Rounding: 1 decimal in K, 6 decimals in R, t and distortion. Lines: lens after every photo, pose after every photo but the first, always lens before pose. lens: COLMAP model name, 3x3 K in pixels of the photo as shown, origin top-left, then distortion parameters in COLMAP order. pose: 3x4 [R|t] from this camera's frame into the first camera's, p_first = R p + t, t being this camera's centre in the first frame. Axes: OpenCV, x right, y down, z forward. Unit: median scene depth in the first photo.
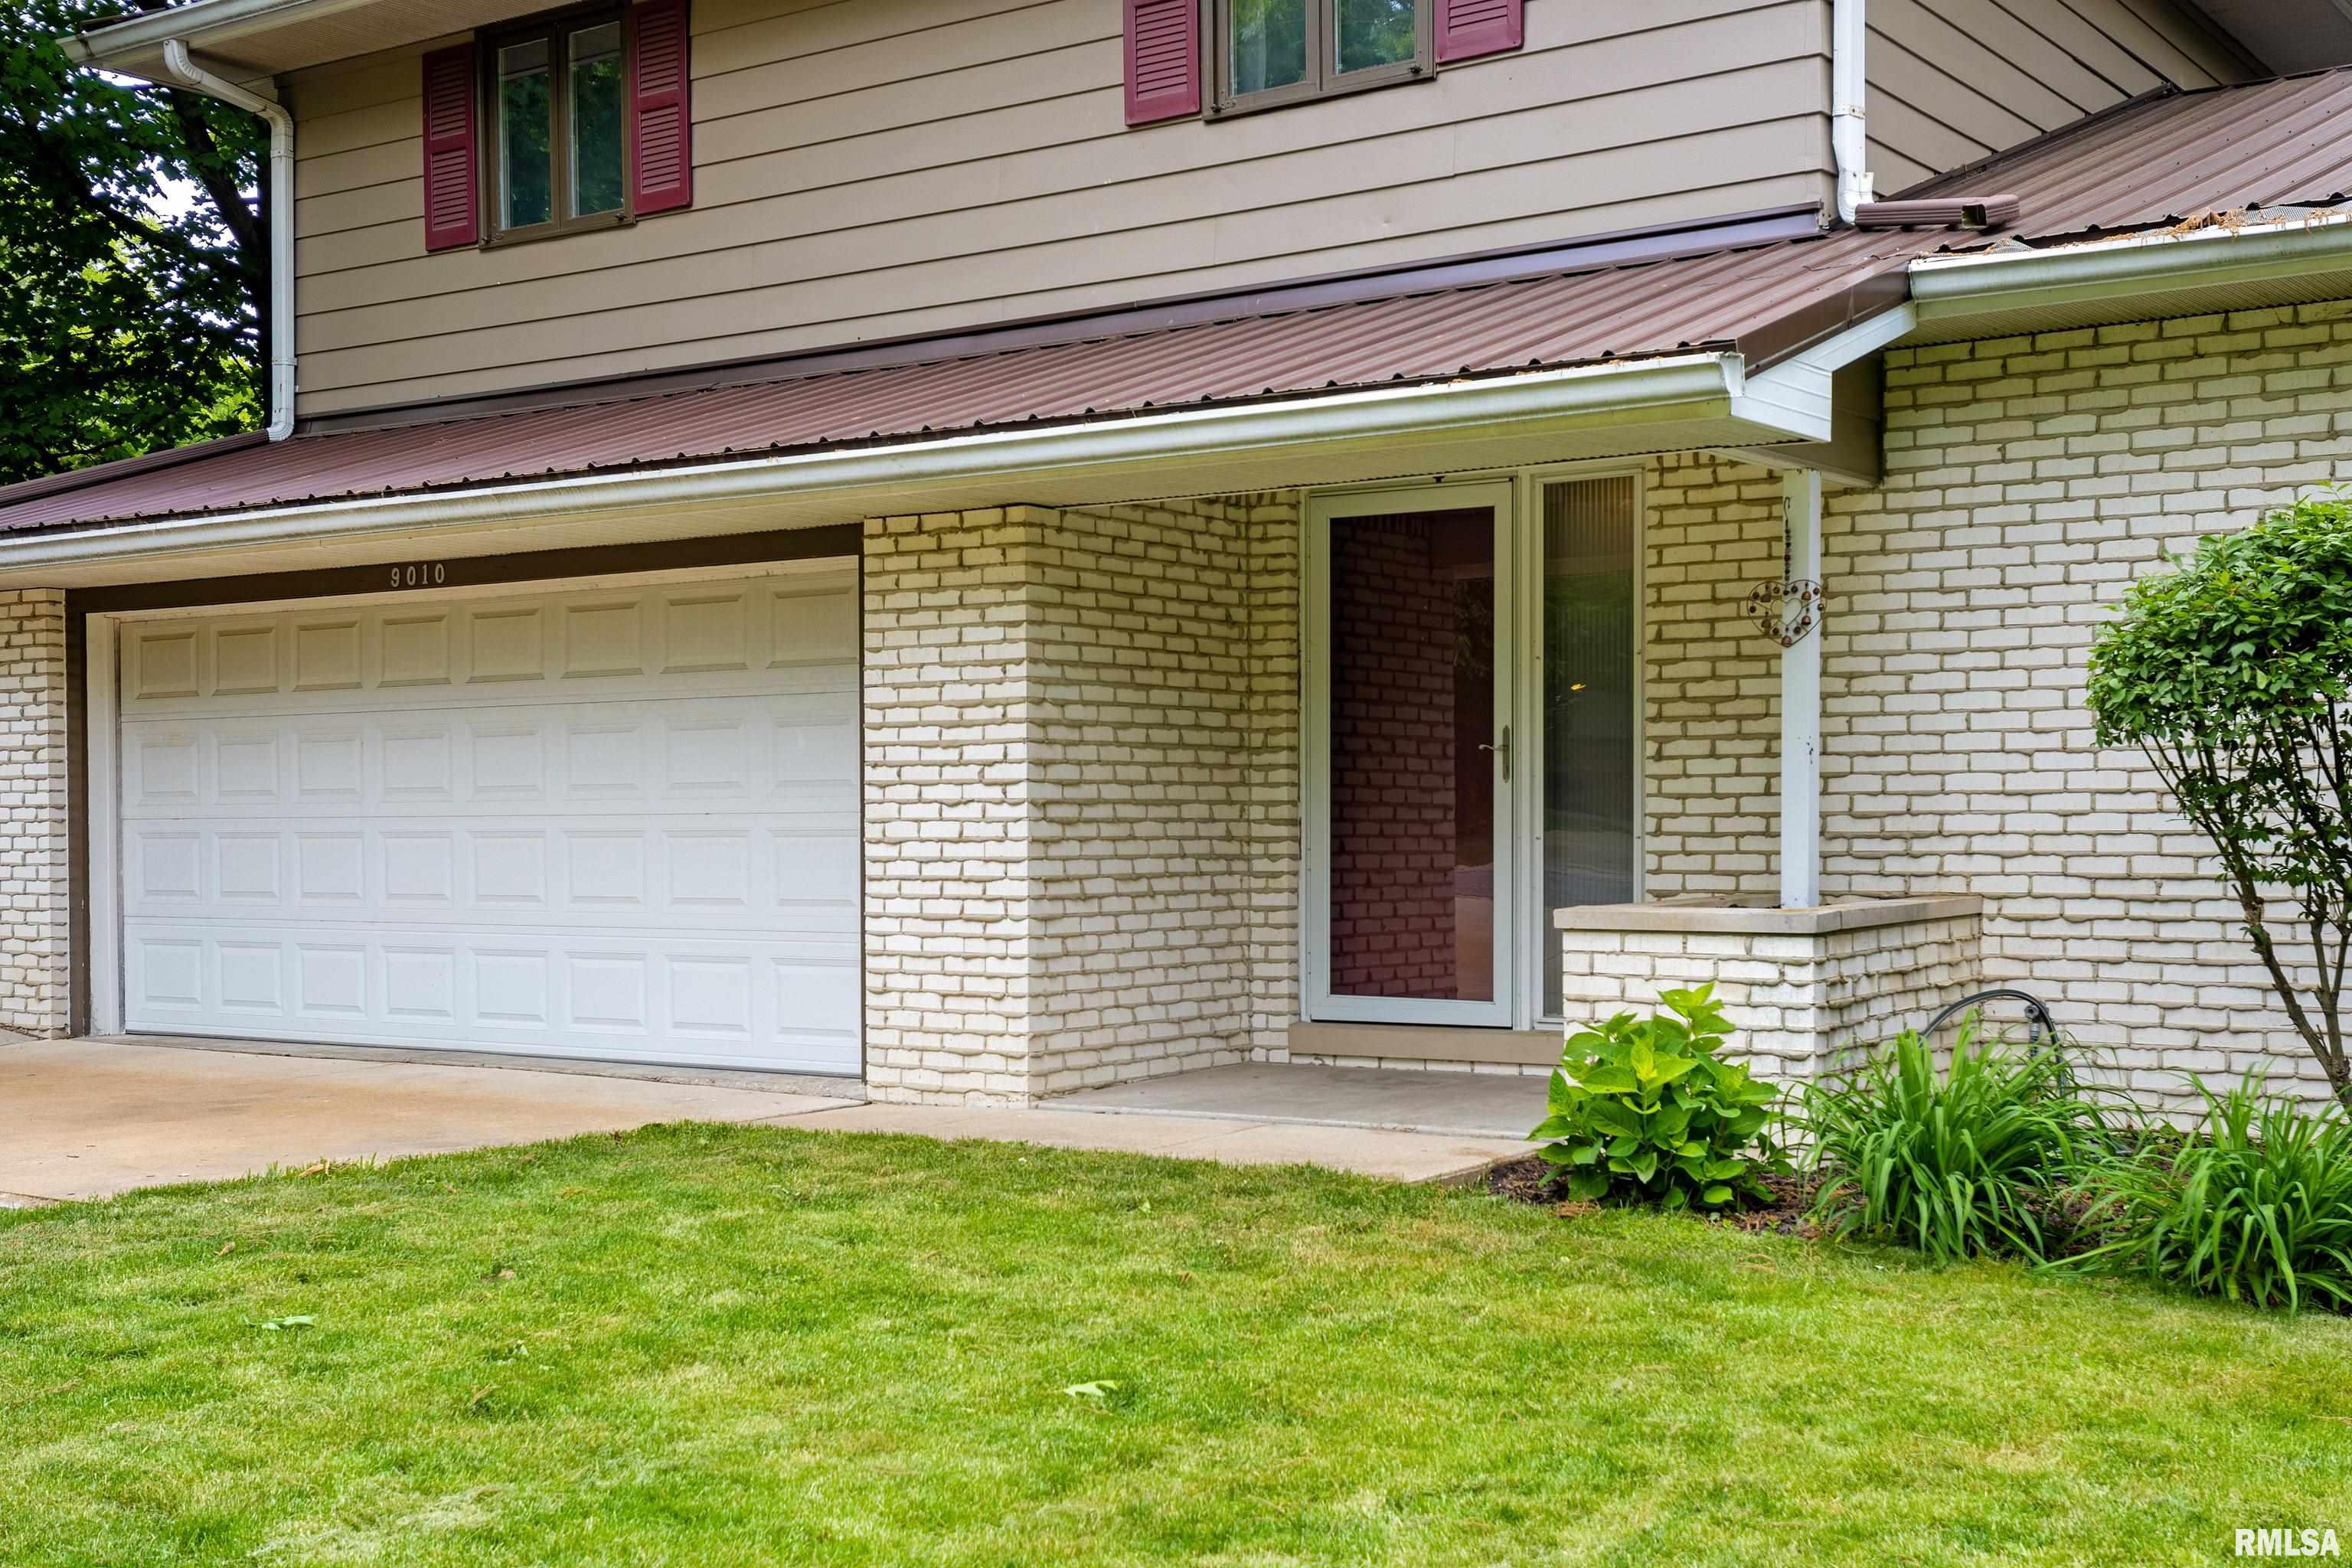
lens RADIAL K [[2693.6, 0, 1230.7], [0, 2693.6, 828.6], [0, 0, 1]] dist [0.056296, 0.037949]
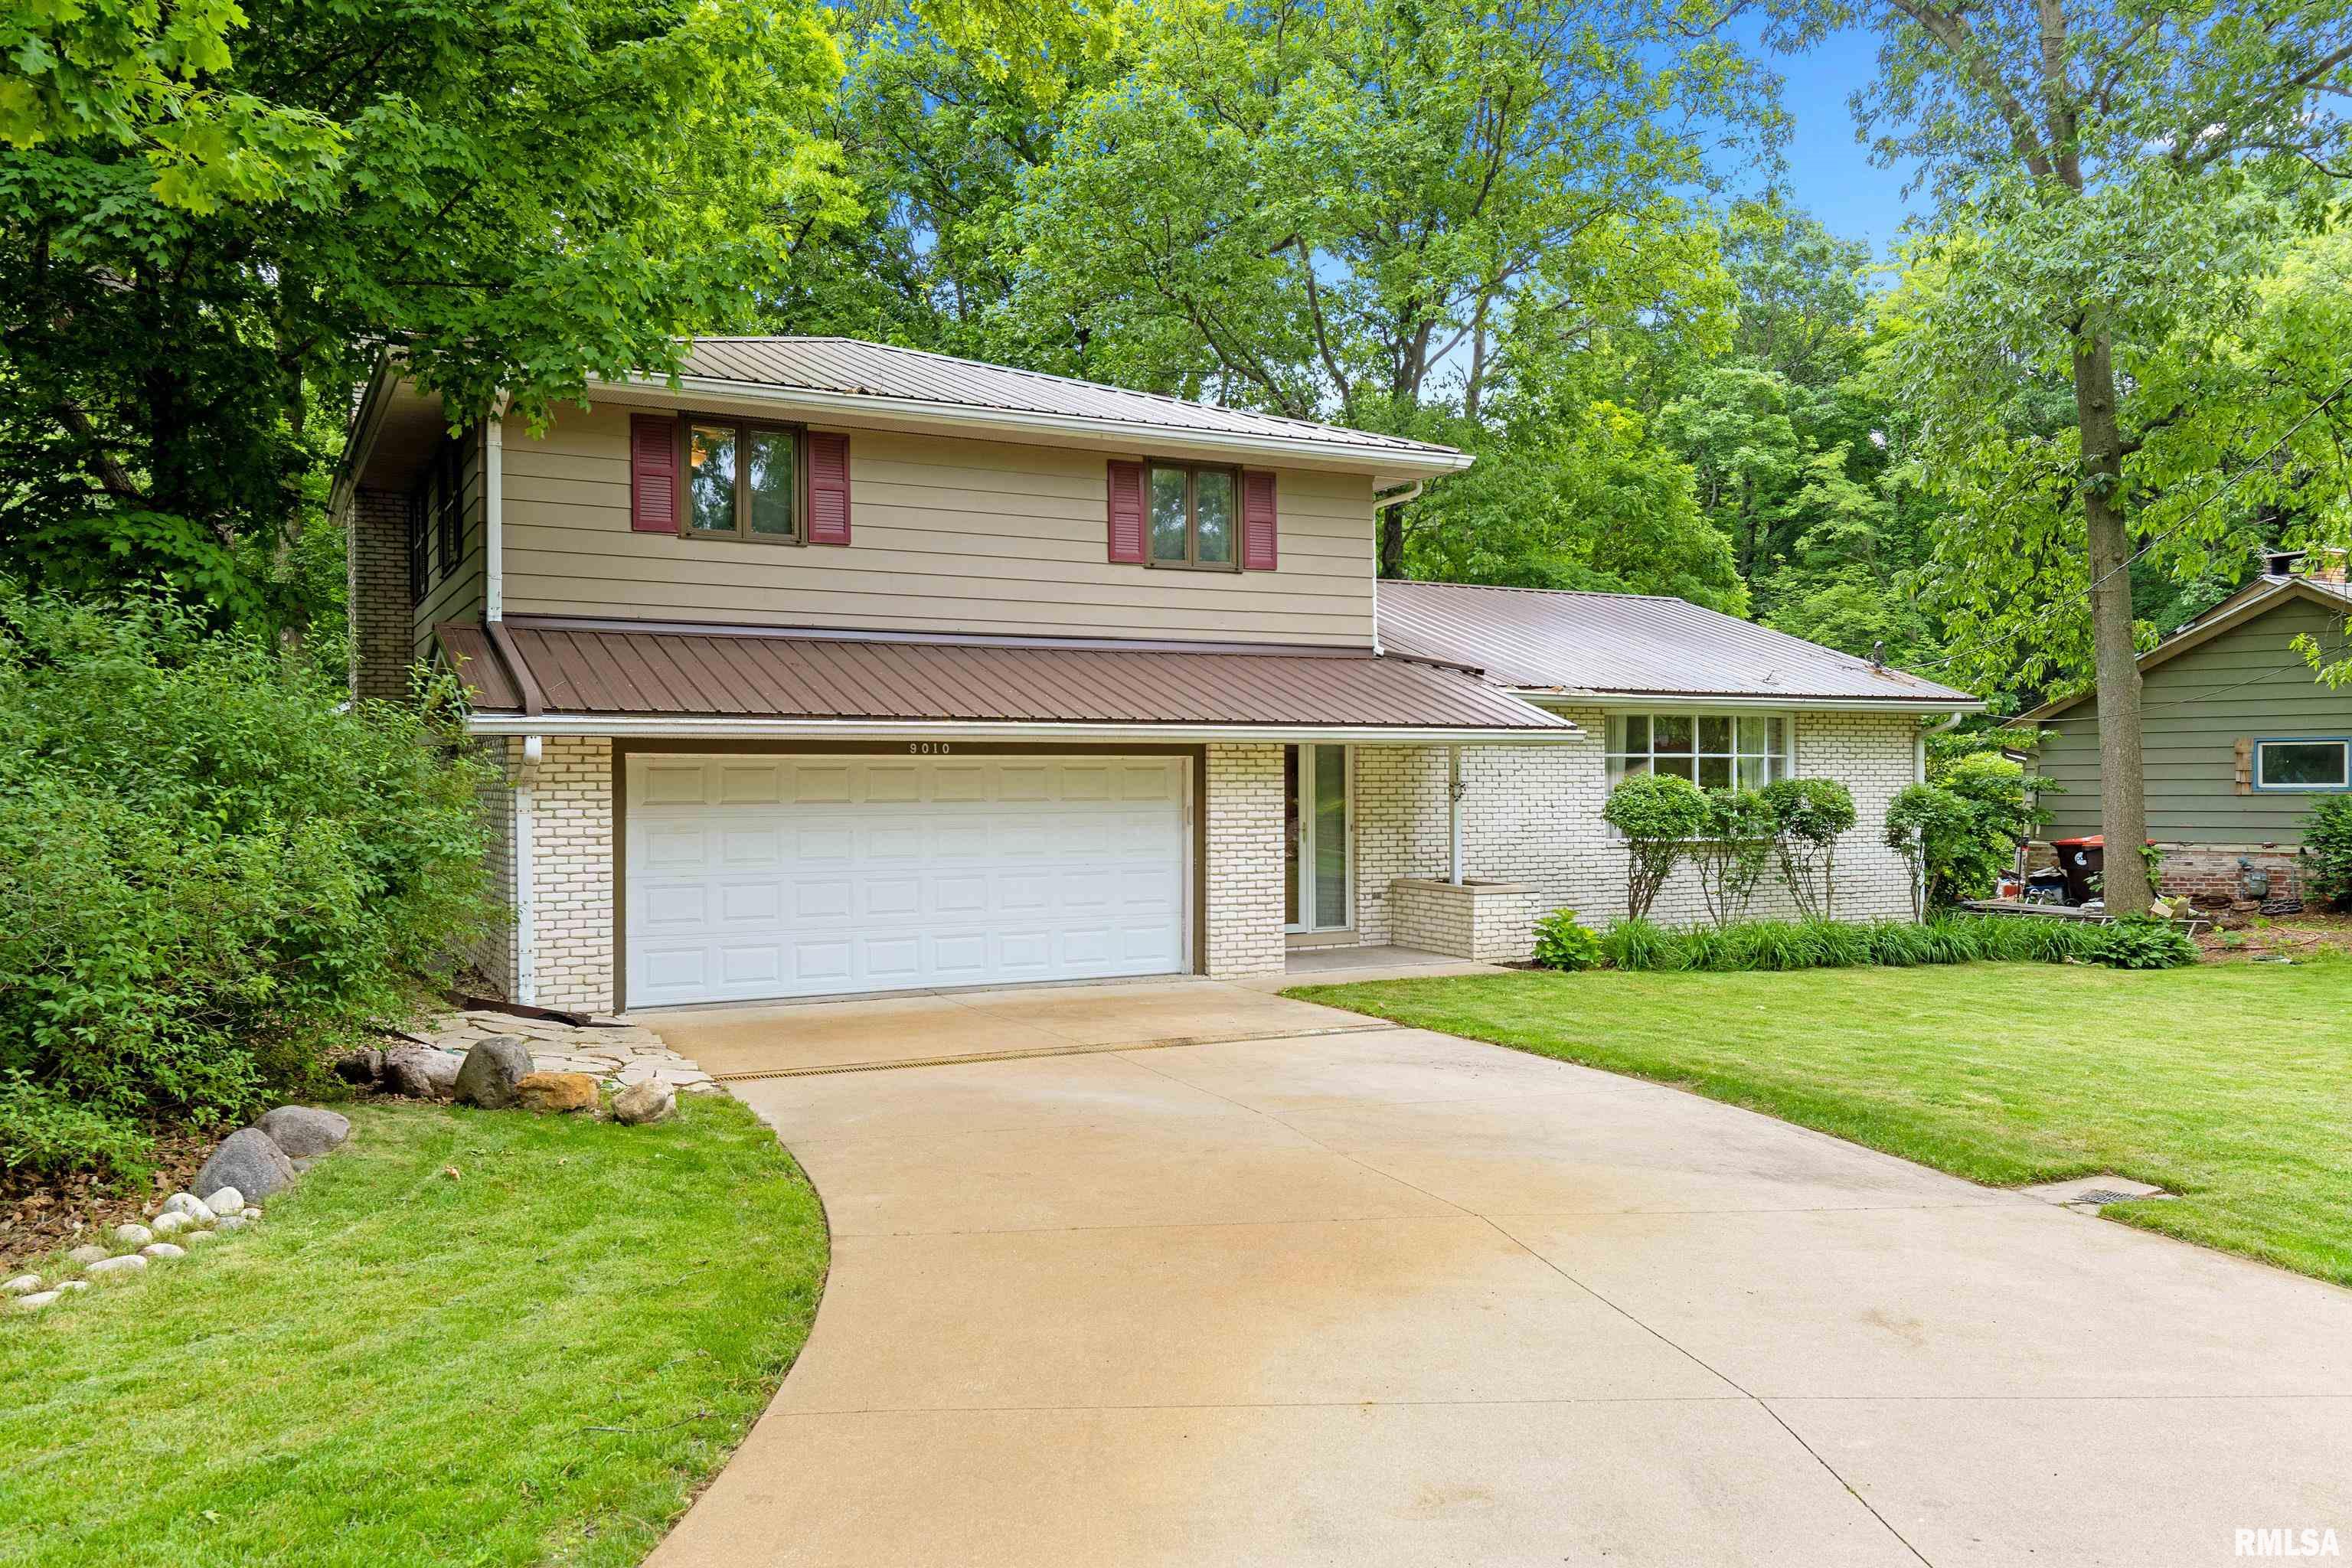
lens RADIAL K [[1931.6, 0, 1176.0], [0, 1931.6, 784.0], [0, 0, 1]] dist [0.005520, 0.000536]
pose [[0.438468, 0.002387, 0.898744, -1.478741], [0.006431, 0.999963, -0.005793, -0.057914], [-0.898724, 0.008320, 0.438436, 0.221333]]
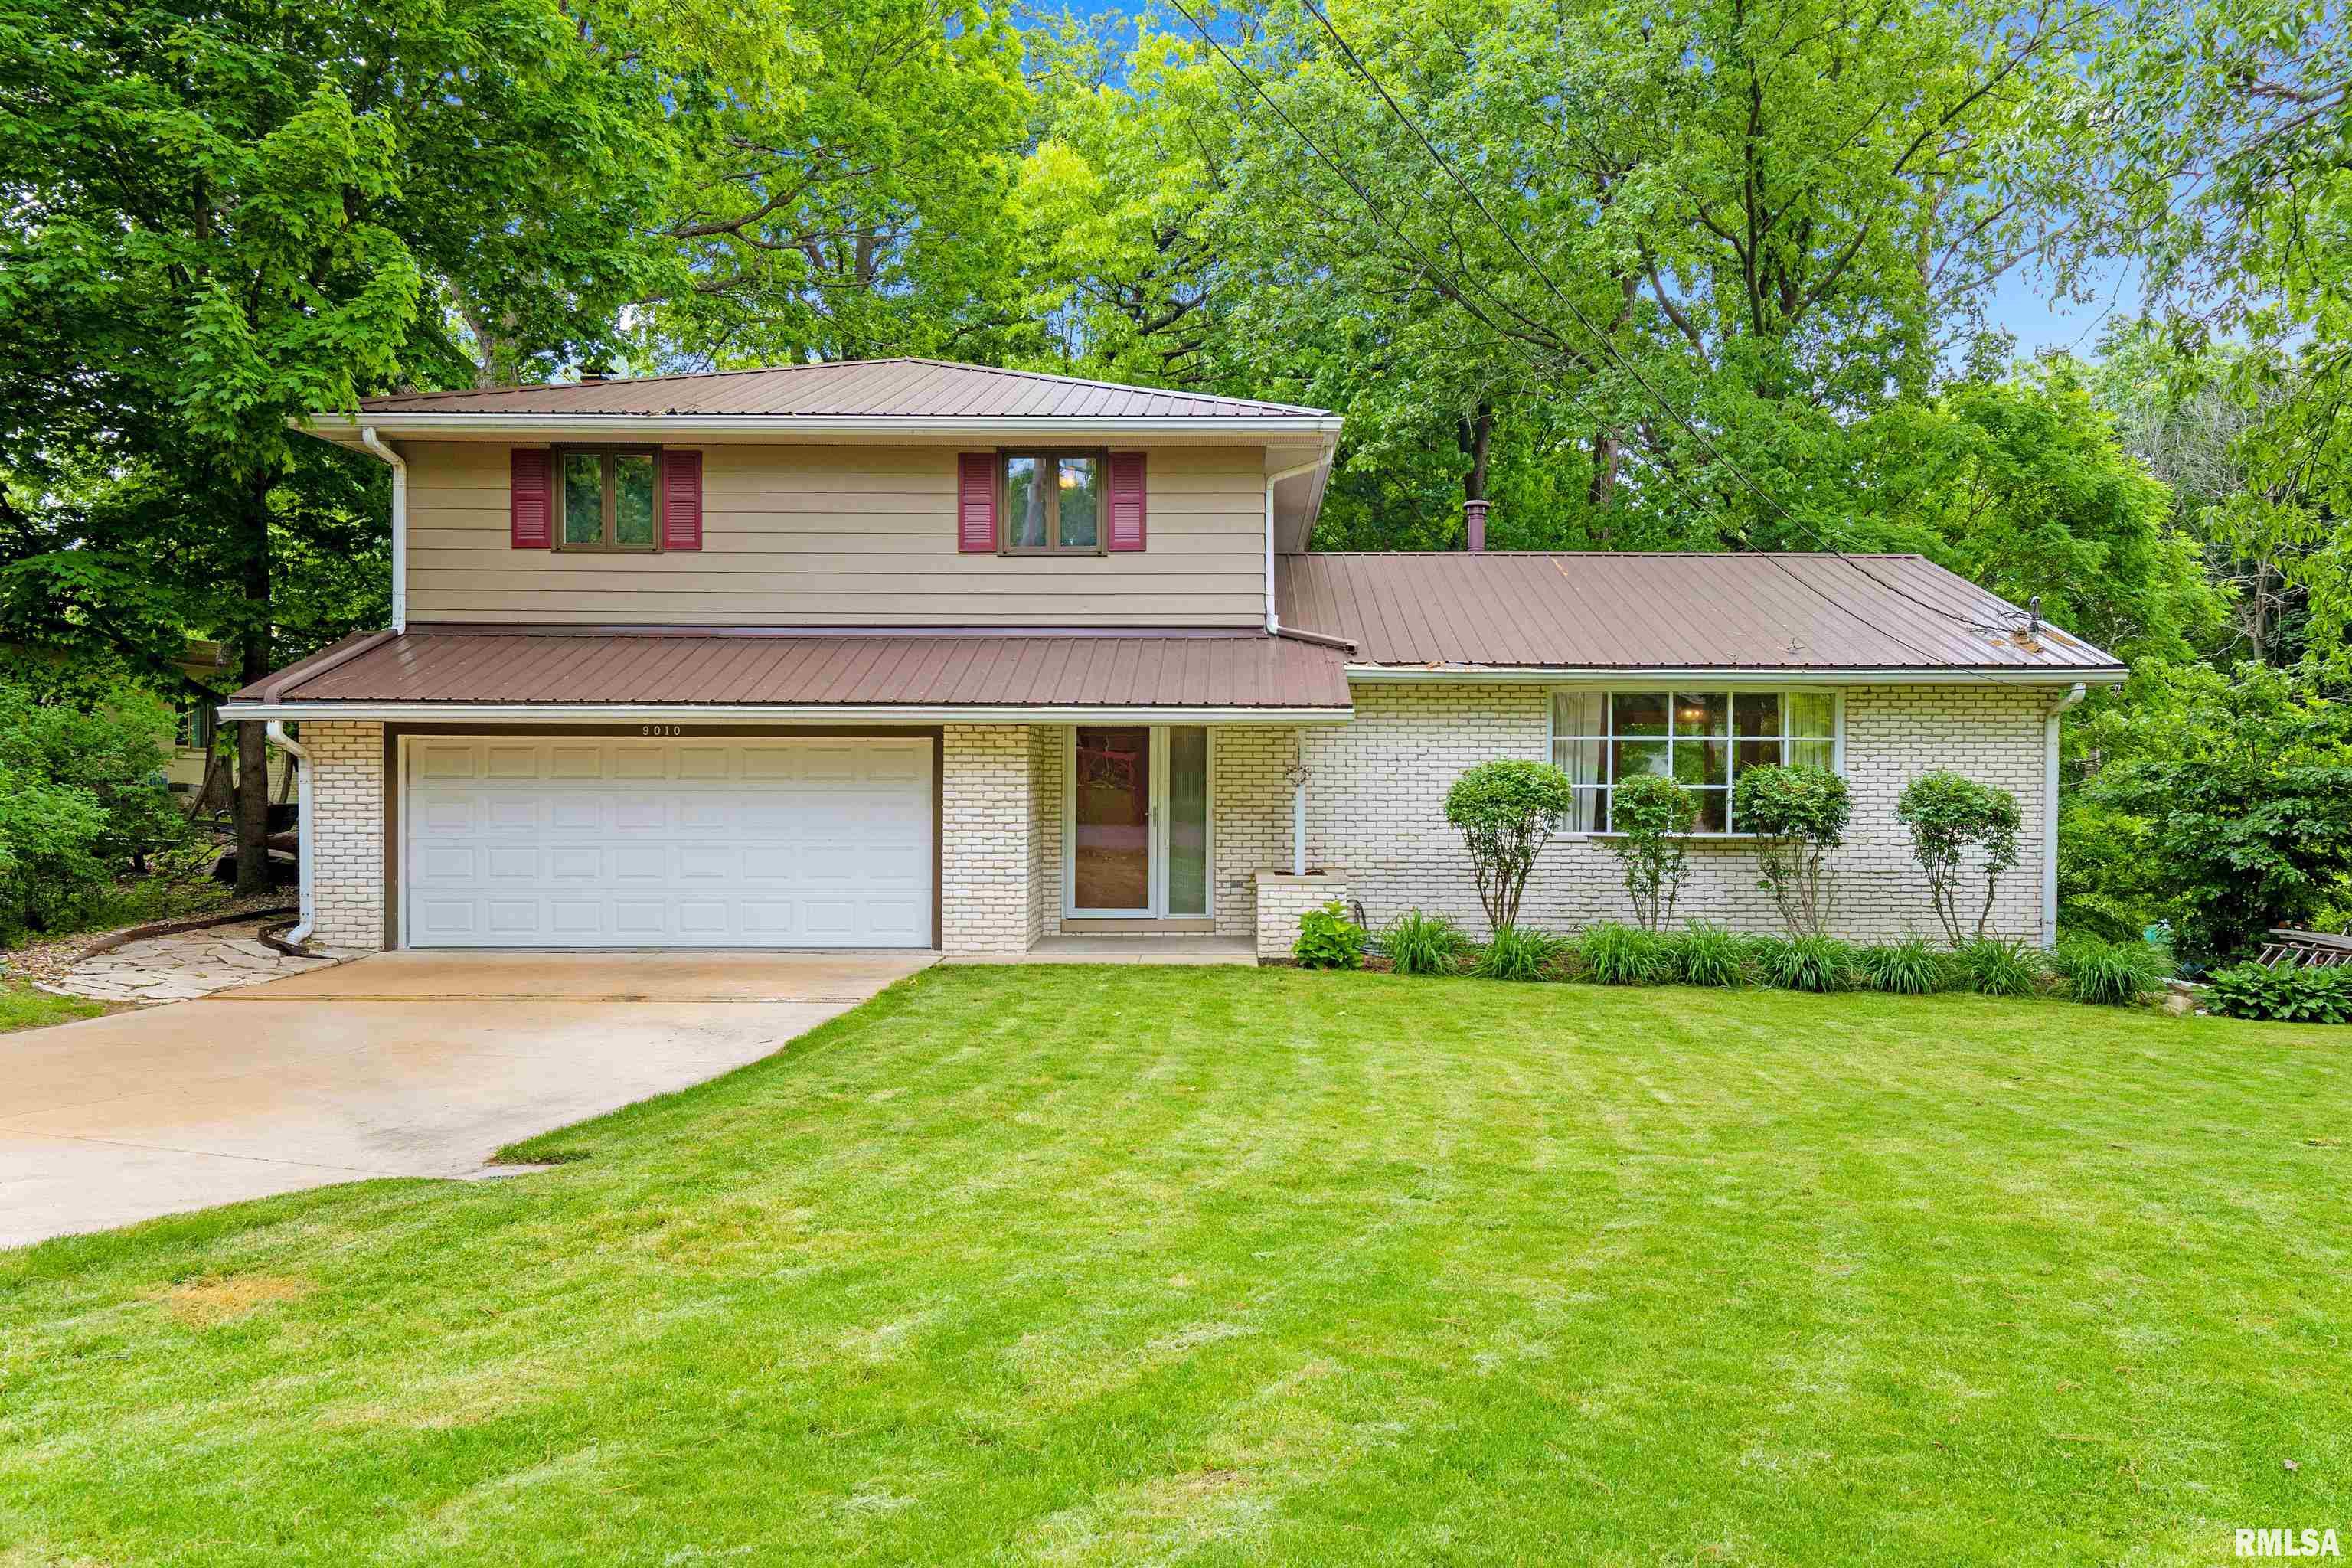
lens RADIAL K [[1826.1, 0, 1176.0], [0, 1826.1, 784.0], [0, 0, 1]] dist [-0.003396, -0.005197]
pose [[0.827122, 0.004454, 0.562004, -0.781323], [-0.004954, 0.999988, -0.000634, -0.051009], [-0.562000, -0.002260, 0.827134, -0.451254]]
